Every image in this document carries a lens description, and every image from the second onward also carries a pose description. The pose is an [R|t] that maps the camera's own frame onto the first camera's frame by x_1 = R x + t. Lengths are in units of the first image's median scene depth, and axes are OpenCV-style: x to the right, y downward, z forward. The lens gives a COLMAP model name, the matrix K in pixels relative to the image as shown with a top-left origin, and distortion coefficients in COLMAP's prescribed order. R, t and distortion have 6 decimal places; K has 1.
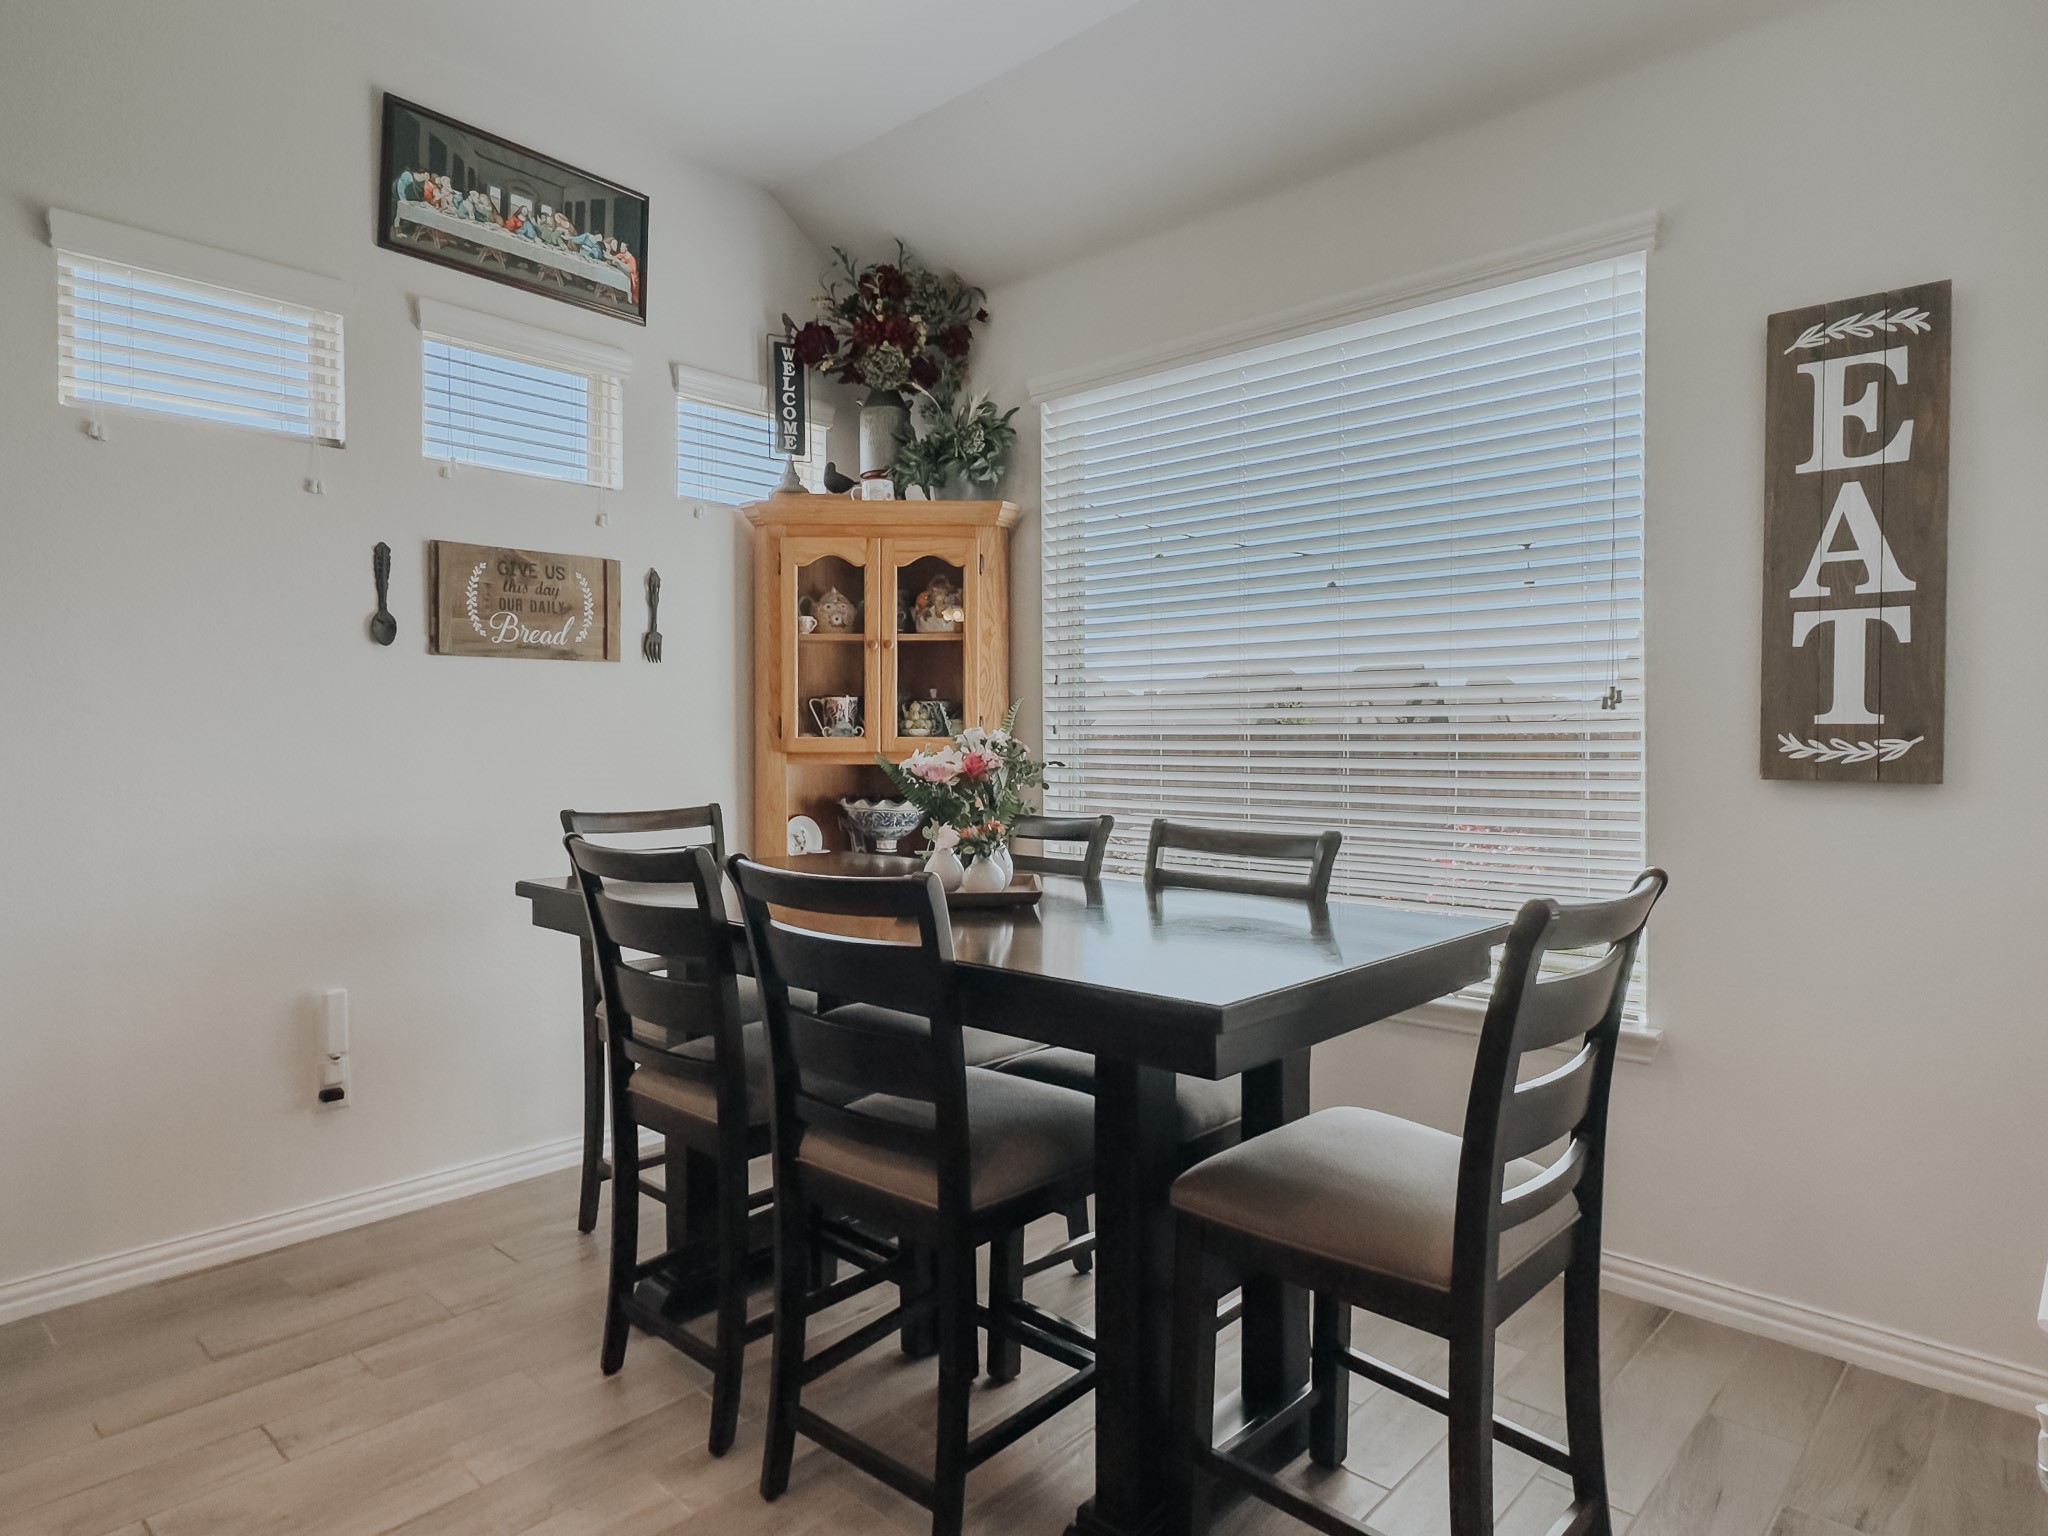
lens RADIAL K [[1197.5, 0, 1024.0], [0, 1197.5, 768.0], [0, 0, 1]] dist [-0.000977, -0.000210]
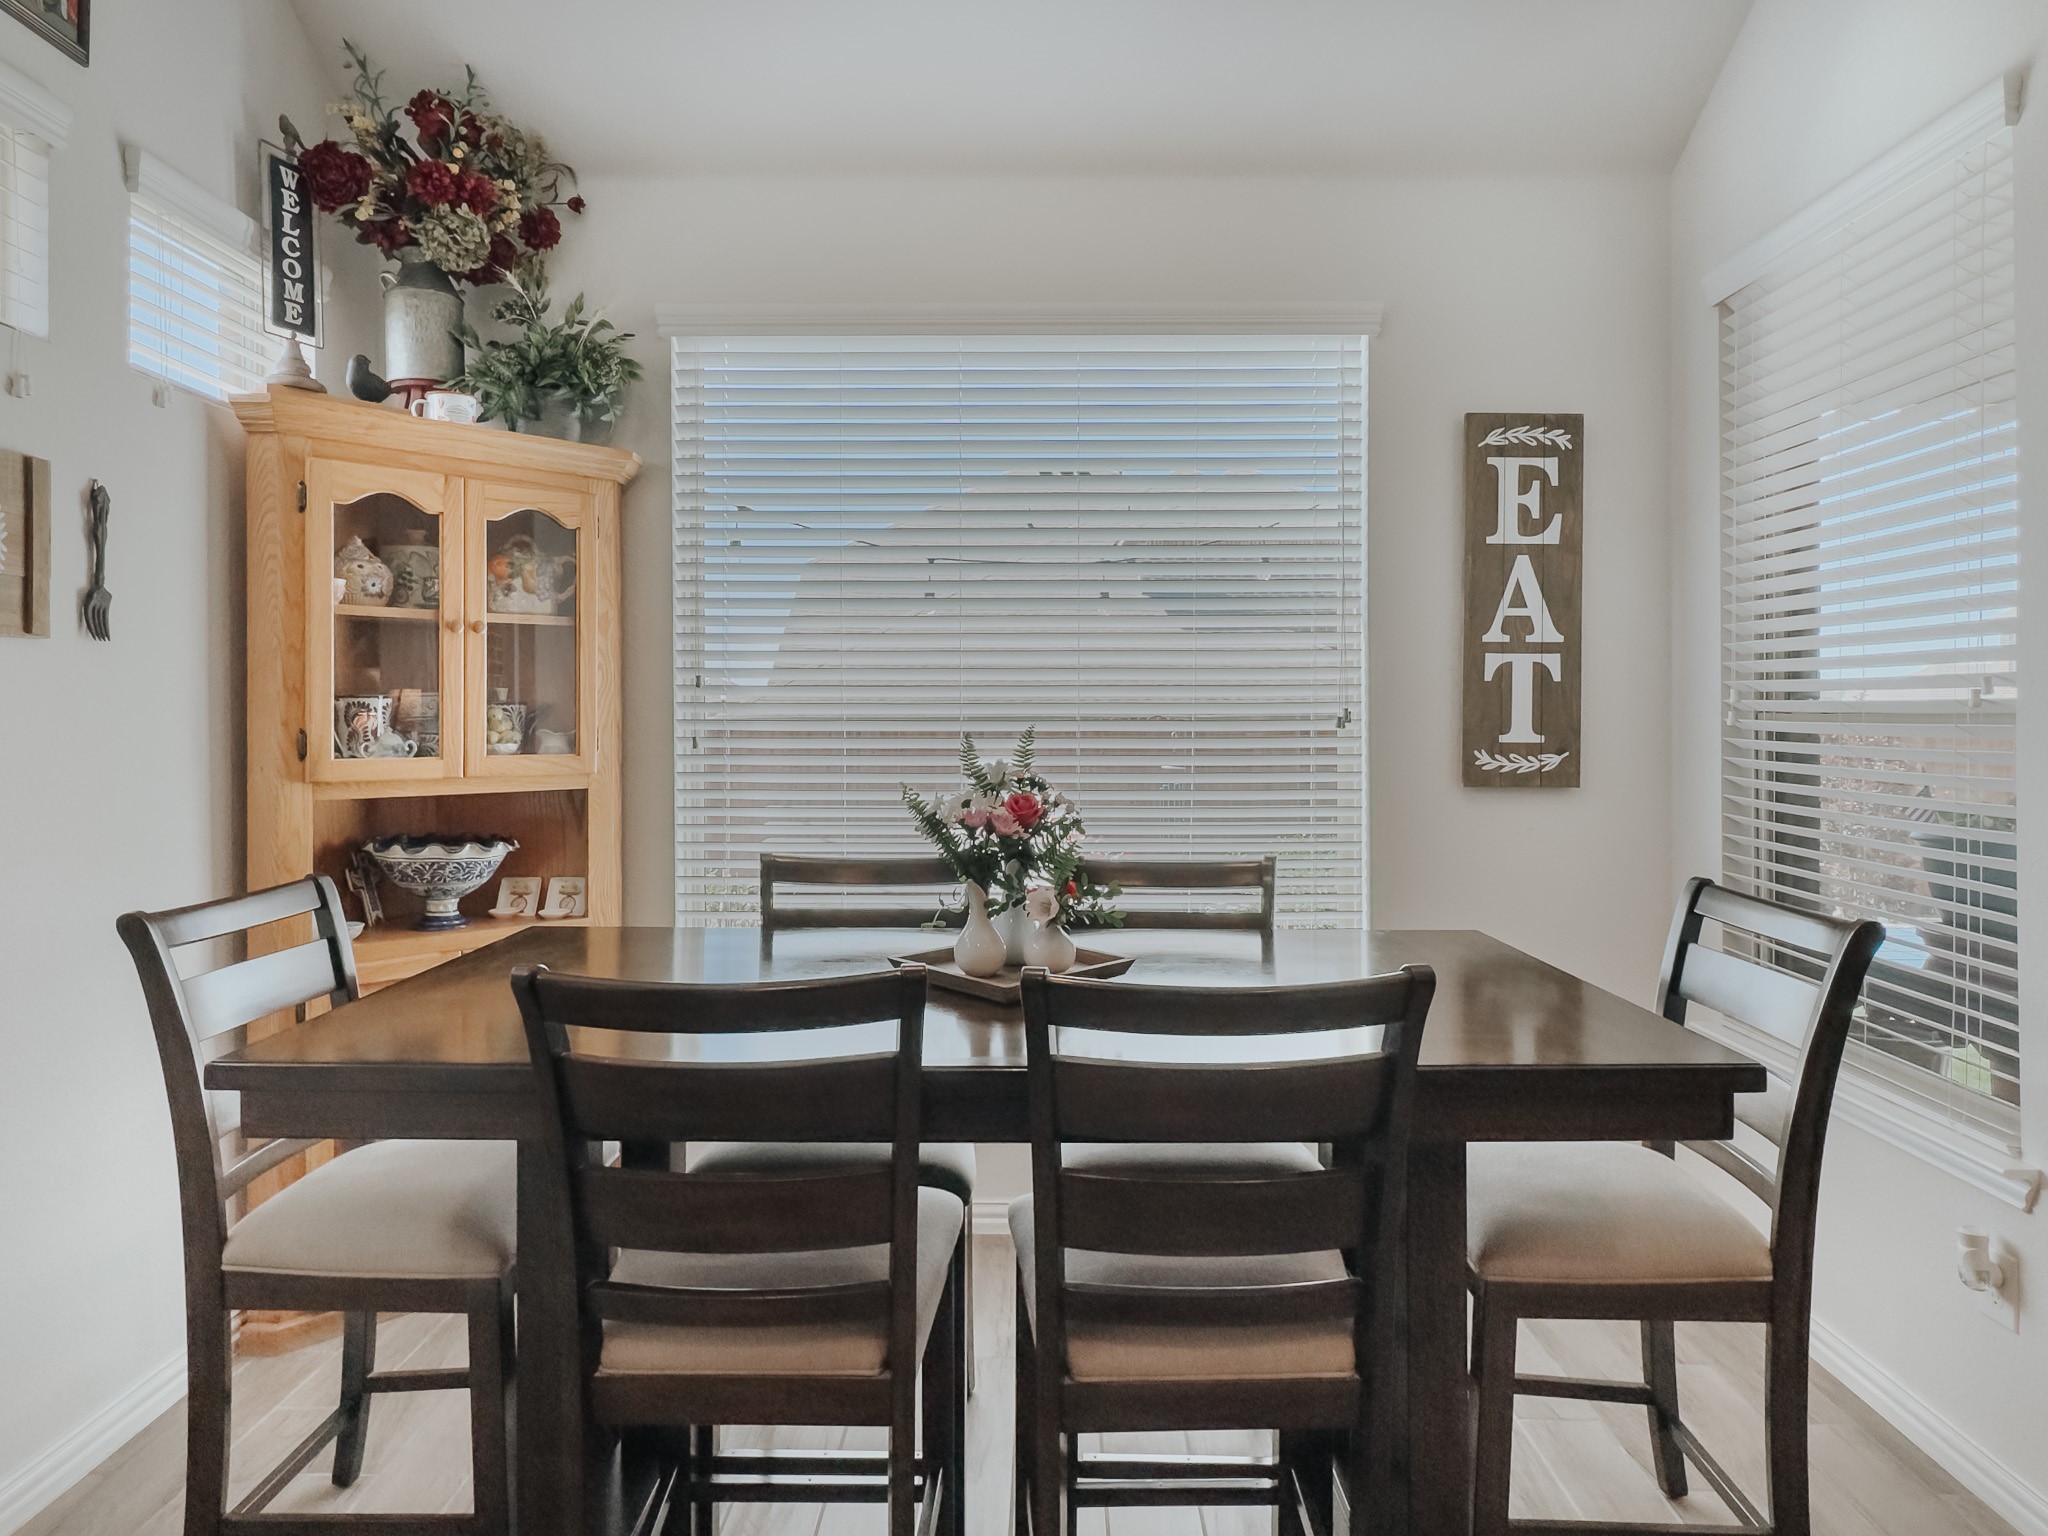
lens RADIAL K [[1217.6, 0, 1025.0], [0, 1217.6, 736.5], [0, 0, 1]] dist [-0.000043, 0.000338]
pose [[0.739955, -0.009373, 0.672591, -0.380263], [0.017605, 0.999830, -0.005435, -0.029562], [-0.672426, 0.015863, 0.739995, 0.253918]]
